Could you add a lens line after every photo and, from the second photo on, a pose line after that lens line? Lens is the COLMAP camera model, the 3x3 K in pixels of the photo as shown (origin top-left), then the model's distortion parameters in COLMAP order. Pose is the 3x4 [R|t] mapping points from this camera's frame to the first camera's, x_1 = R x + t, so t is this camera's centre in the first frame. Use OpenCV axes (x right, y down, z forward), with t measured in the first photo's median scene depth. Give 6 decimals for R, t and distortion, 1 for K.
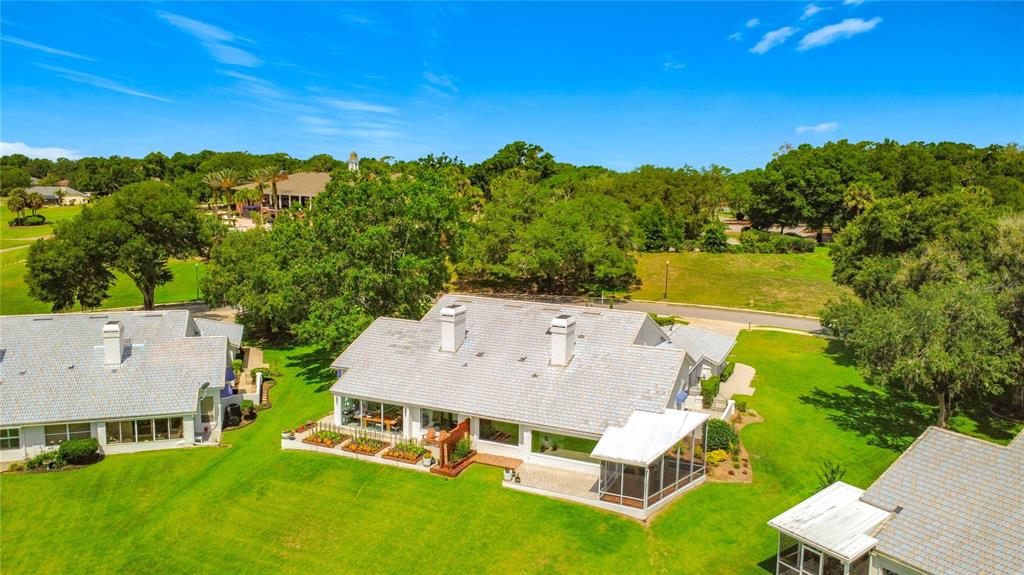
lens RADIAL K [[749.7, 0, 512.0], [0, 749.7, 287.5], [0, 0, 1]] dist [-0.001606, -0.004371]
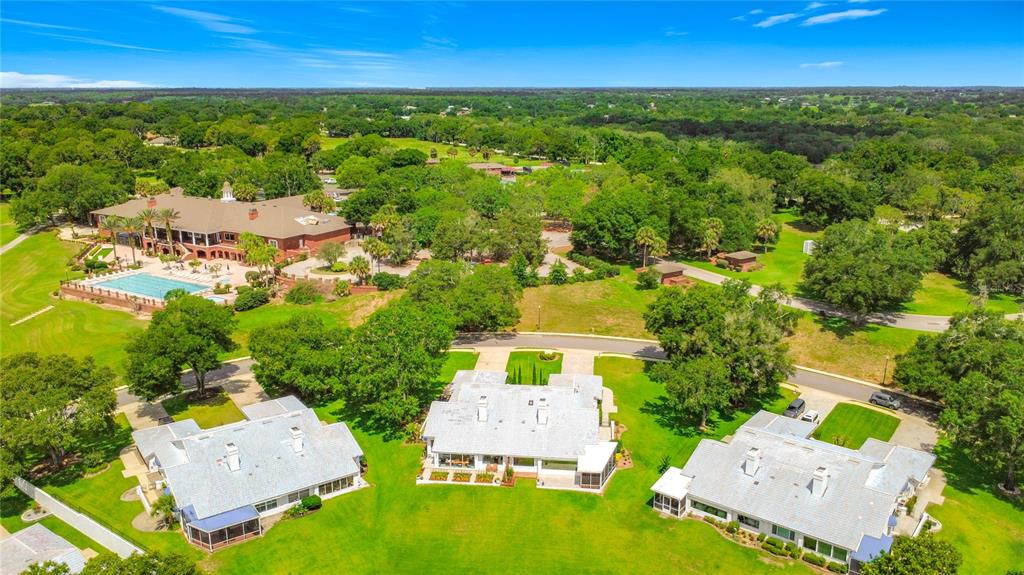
lens RADIAL K [[785.3, 0, 512.0], [0, 785.3, 287.5], [0, 0, 1]] dist [0.003287, -0.004371]
pose [[0.952717, -0.094818, 0.288688, -0.611123], [0.061853, 0.990692, 0.121262, -0.539979], [-0.297498, -0.097672, 0.949713, -1.012749]]
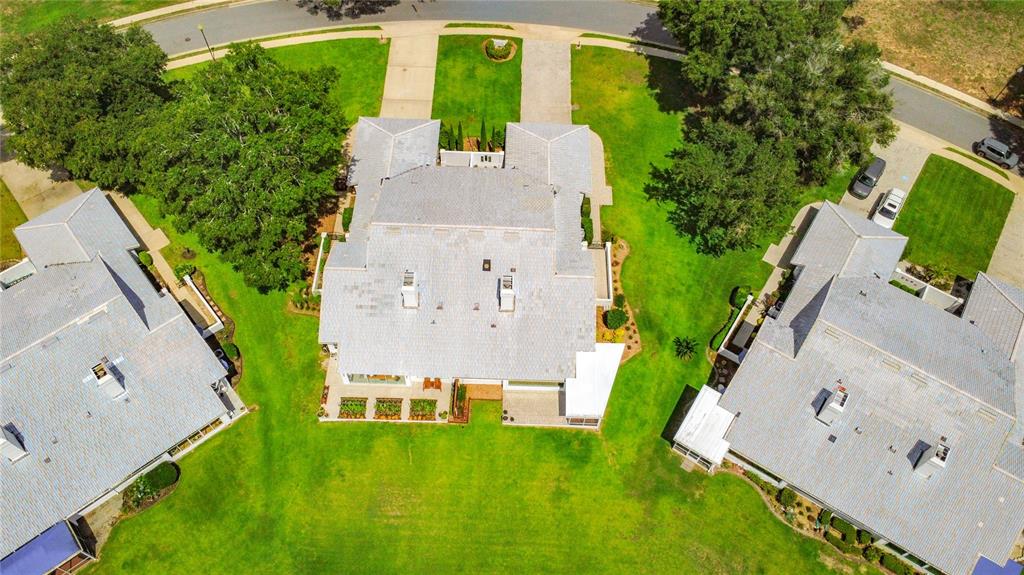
lens RADIAL K [[749.7, 0, 512.0], [0, 749.7, 287.5], [0, 0, 1]] dist [-0.001606, -0.004371]
pose [[0.921335, -0.323485, 0.215636, -0.199773], [0.045616, 0.640783, 0.766366, -0.923657], [-0.386084, -0.696243, 0.605132, 0.225573]]
